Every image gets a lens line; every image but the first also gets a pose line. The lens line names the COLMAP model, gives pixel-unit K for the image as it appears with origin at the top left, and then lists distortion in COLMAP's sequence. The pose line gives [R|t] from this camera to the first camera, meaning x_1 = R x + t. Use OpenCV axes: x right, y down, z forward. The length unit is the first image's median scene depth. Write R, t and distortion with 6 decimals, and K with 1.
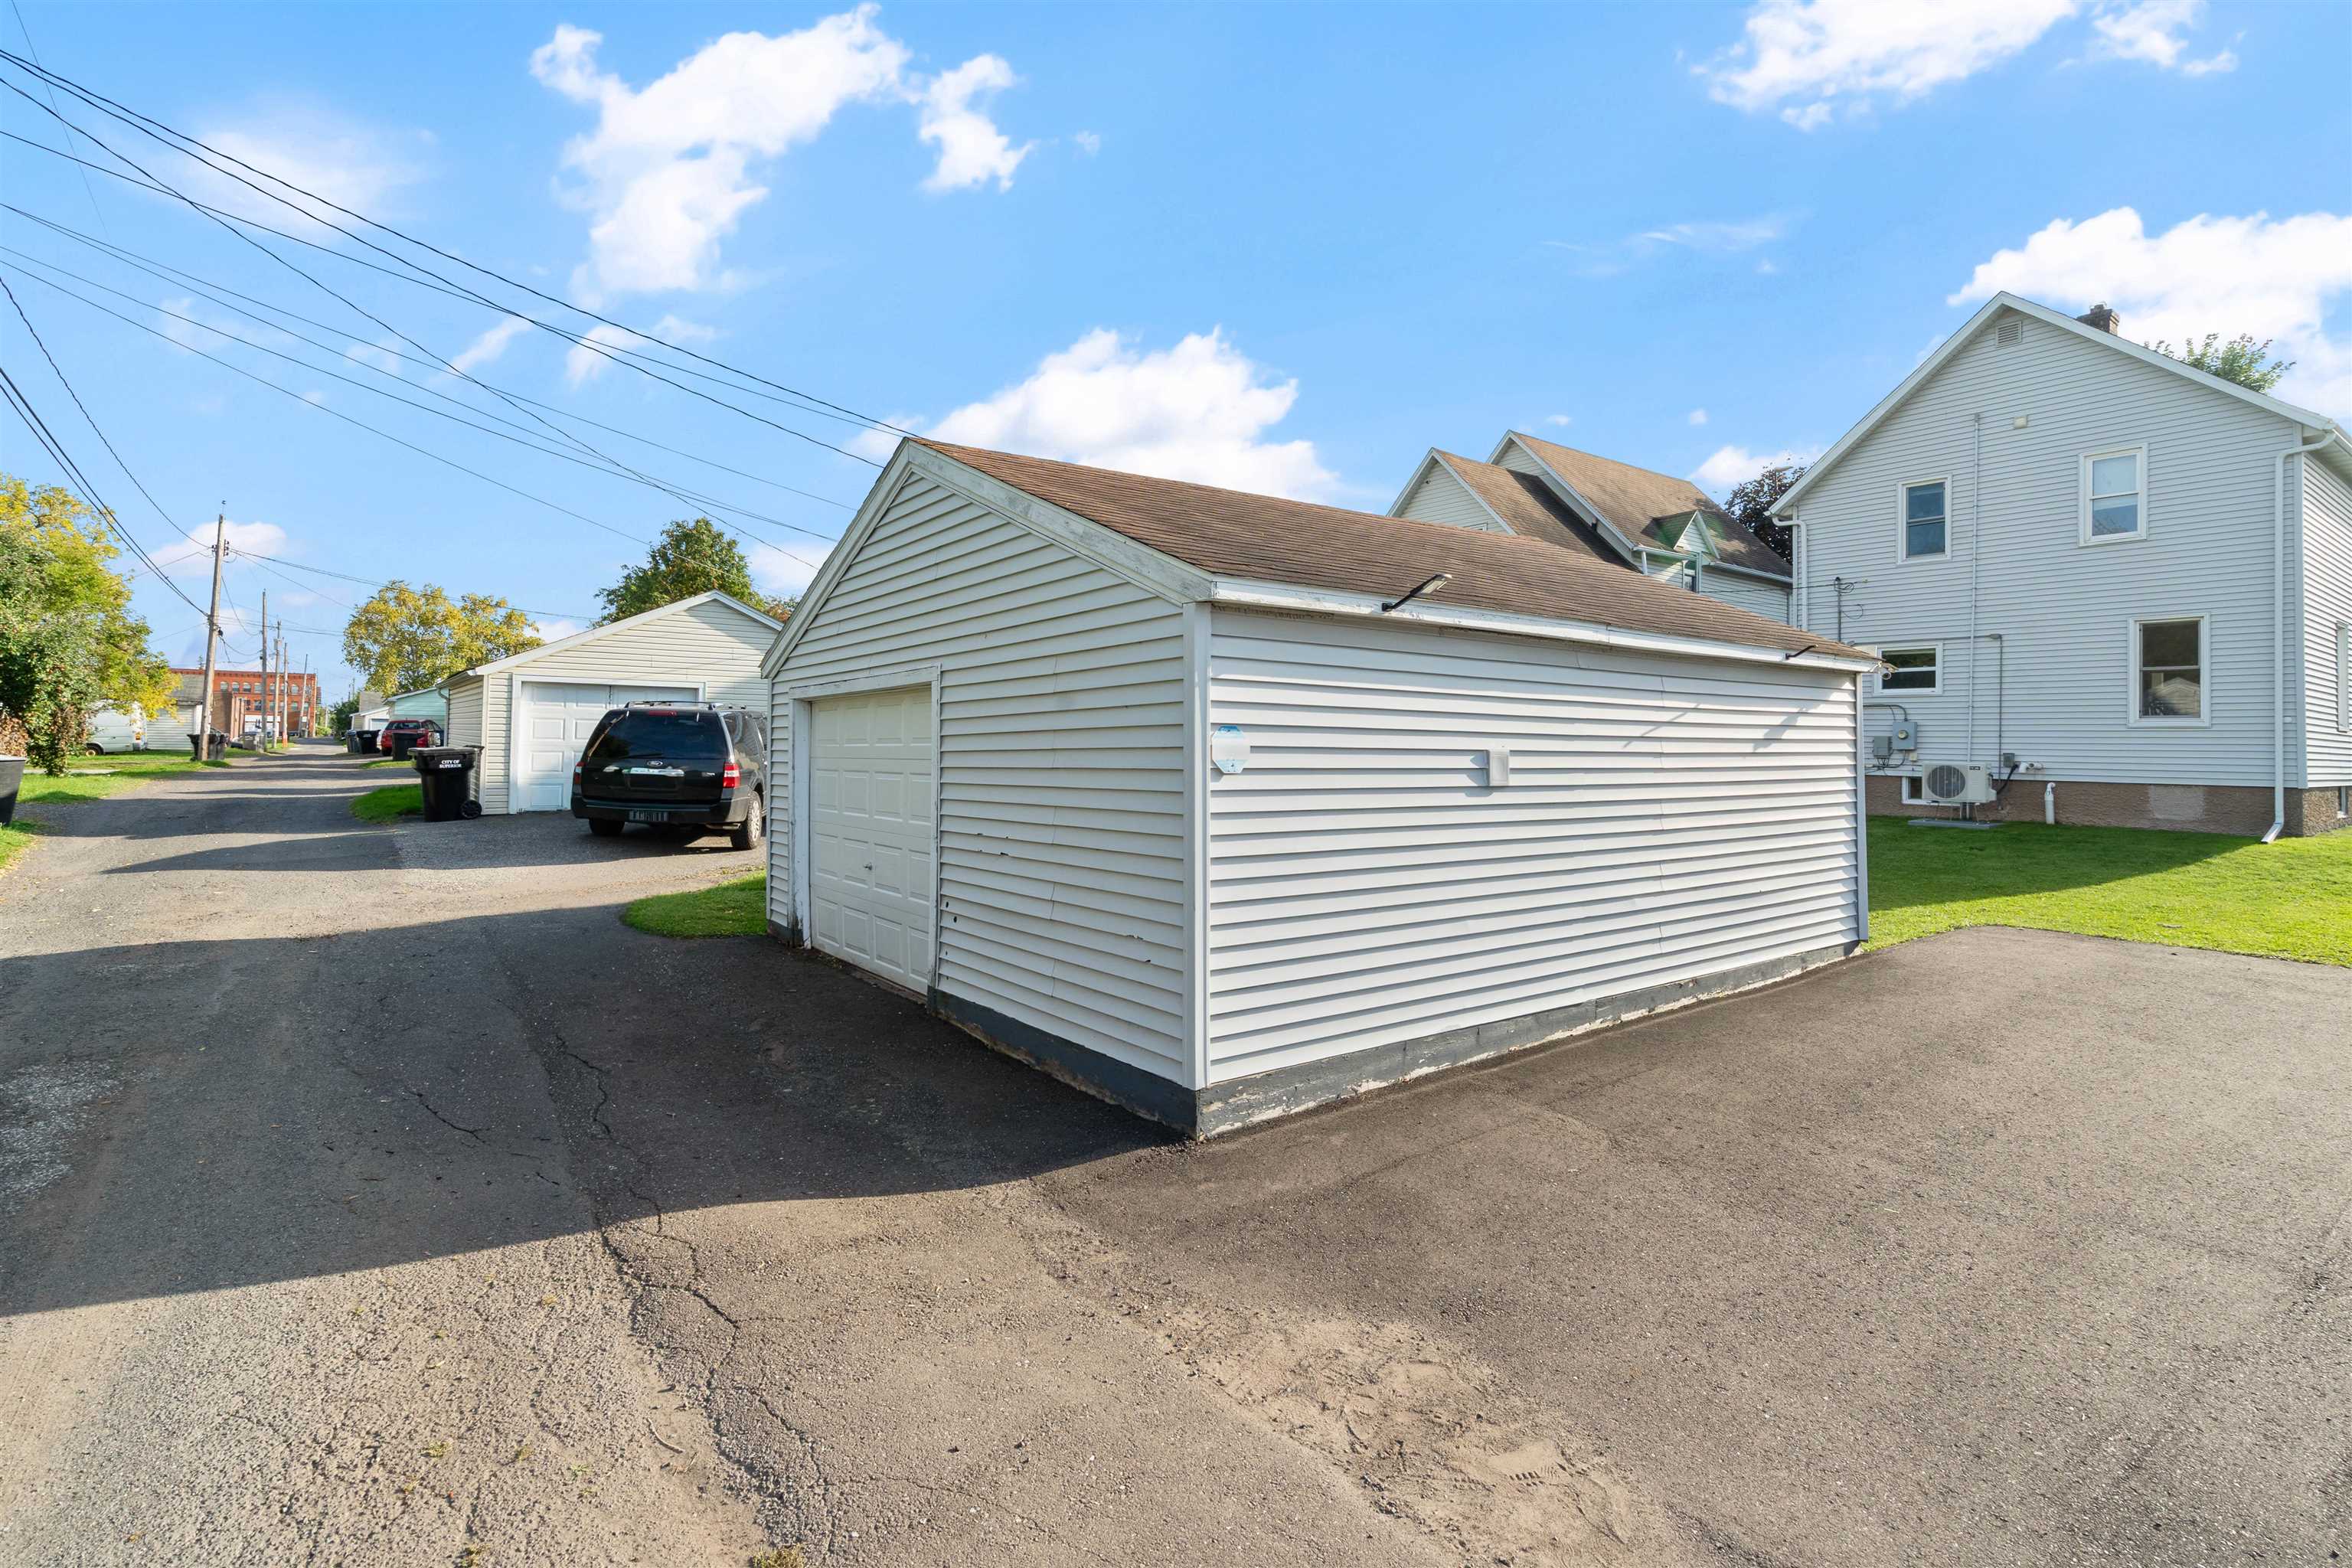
lens RADIAL K [[1099.7, 0, 1154.4], [0, 1099.7, 761.1], [0, 0, 1]] dist [0.000825, 0.002543]
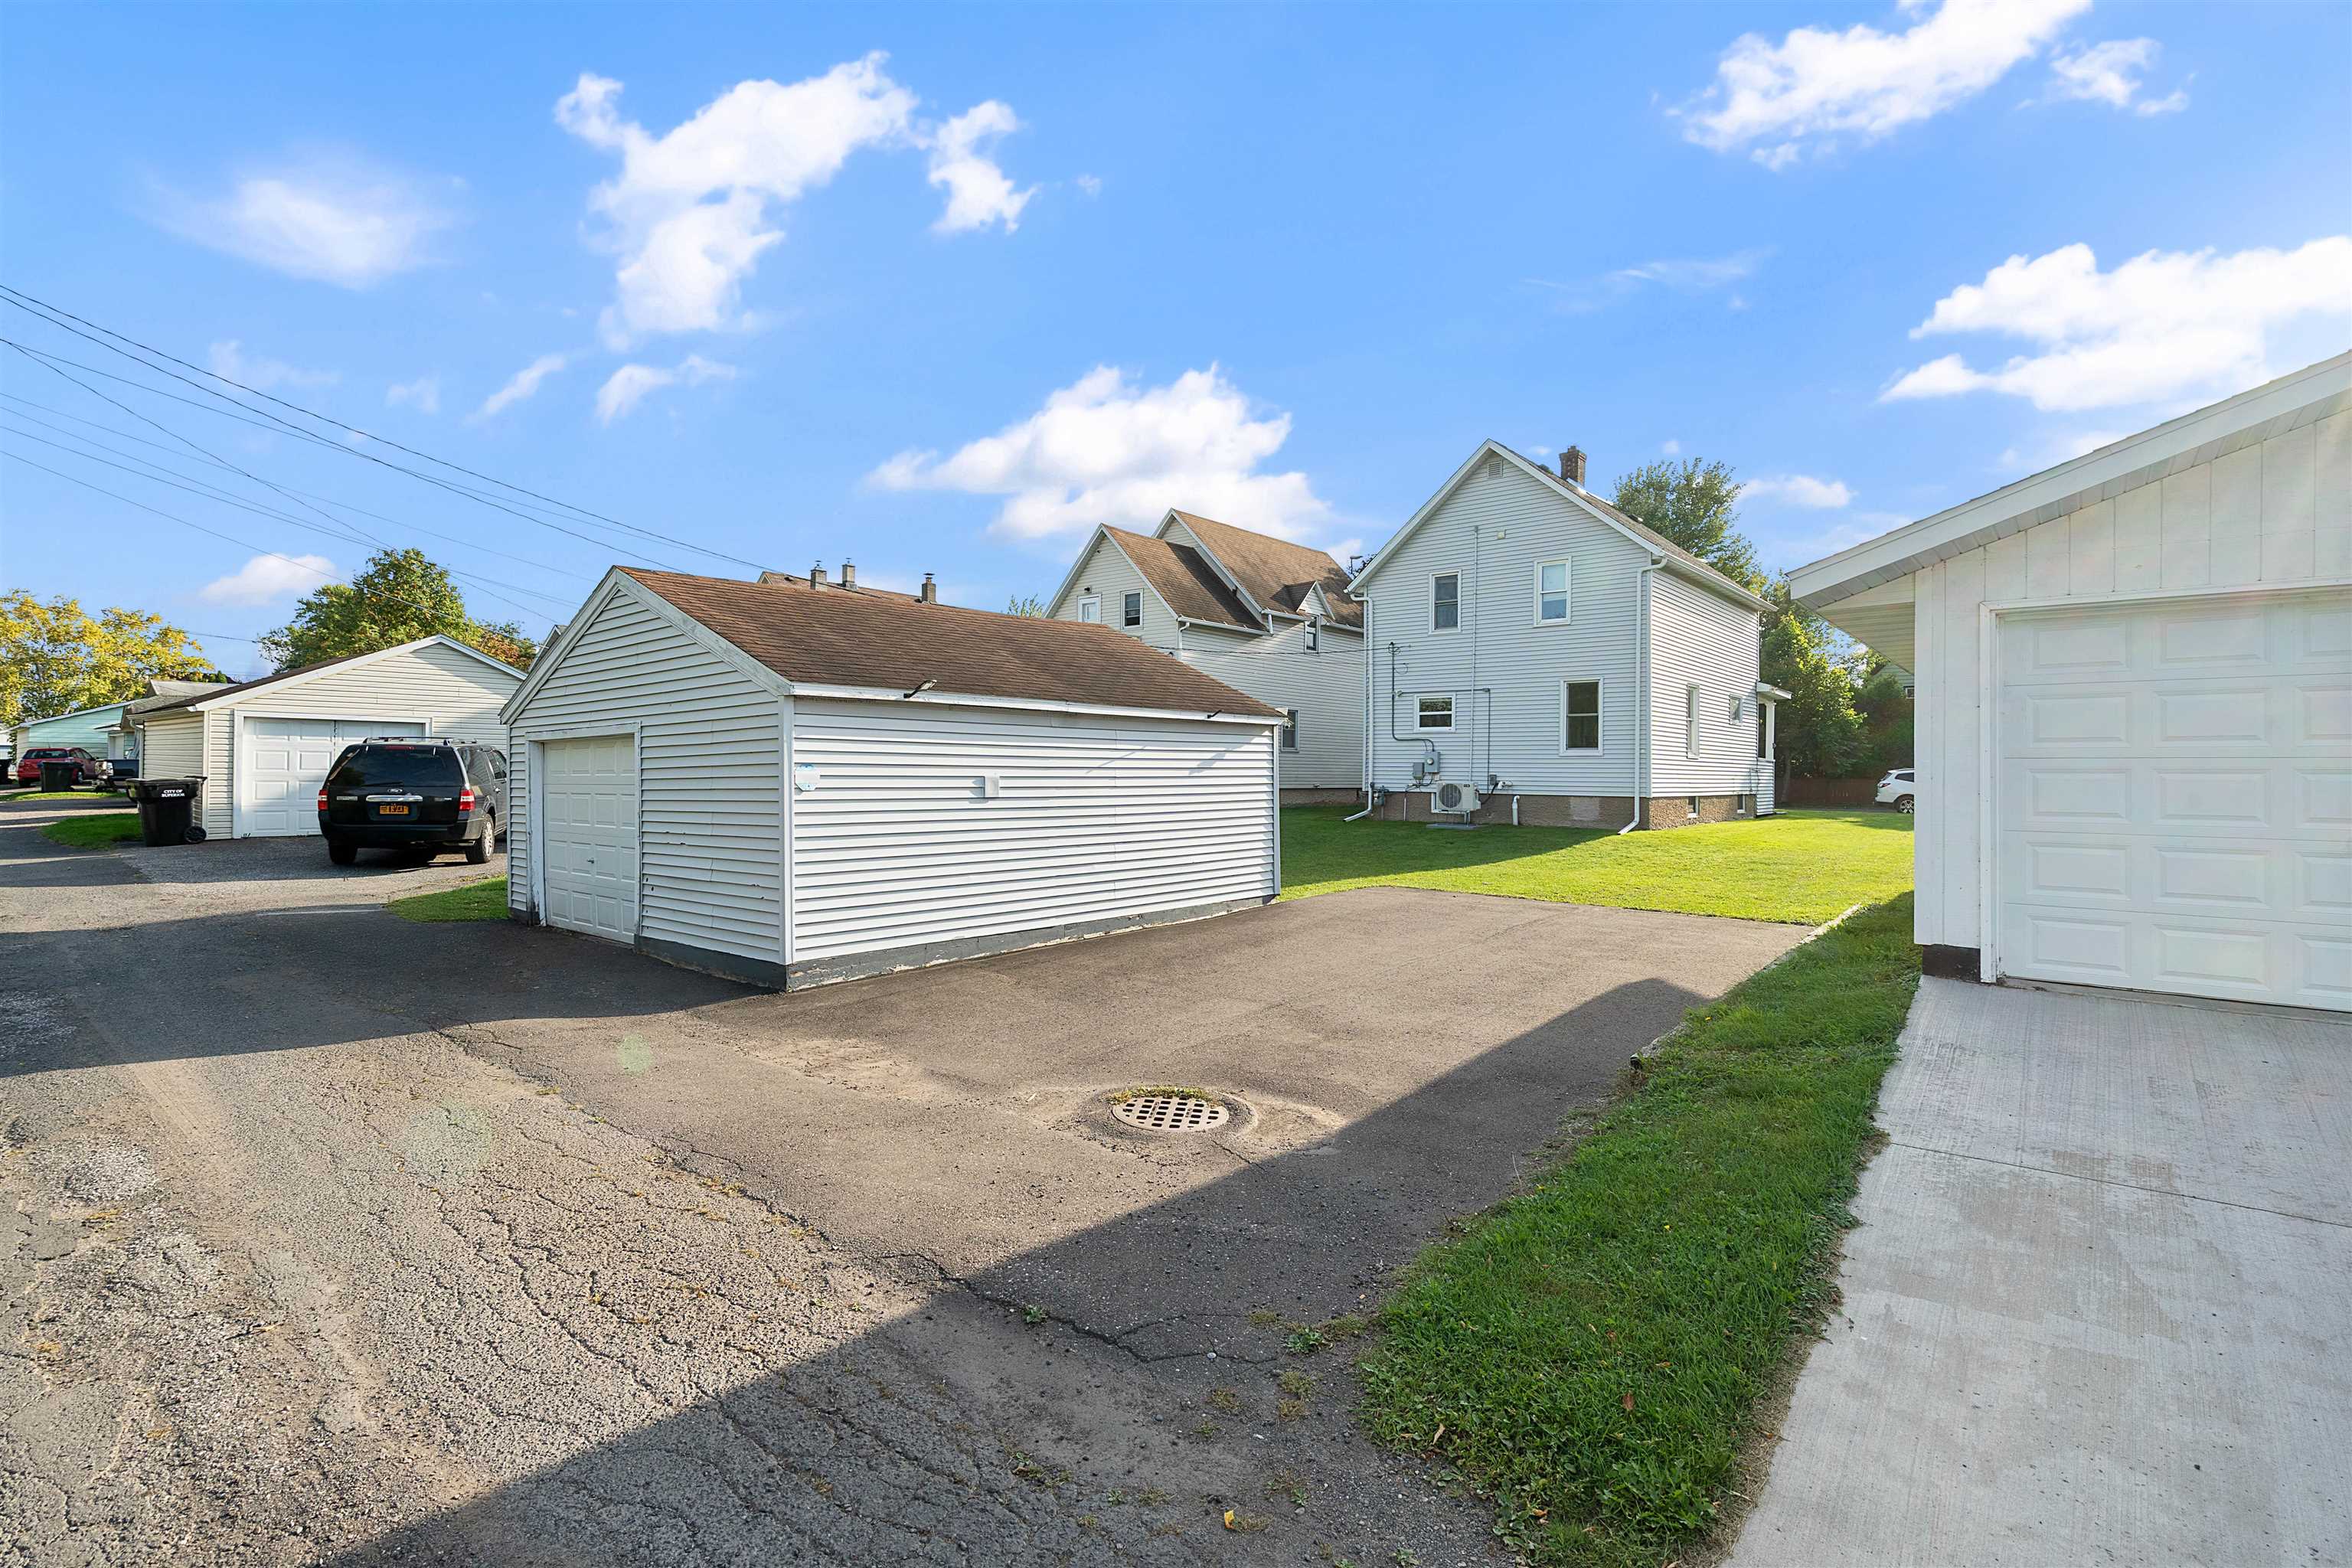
lens RADIAL K [[1099.7, 0, 1167.0], [0, 1099.7, 797.7], [0, 0, 1]] dist [0.000825, 0.002543]
pose [[0.975453, -0.010655, 0.219950, 0.086078], [0.008239, 0.999895, 0.011901, 0.002393], [-0.220054, -0.009796, 0.975439, -0.306790]]
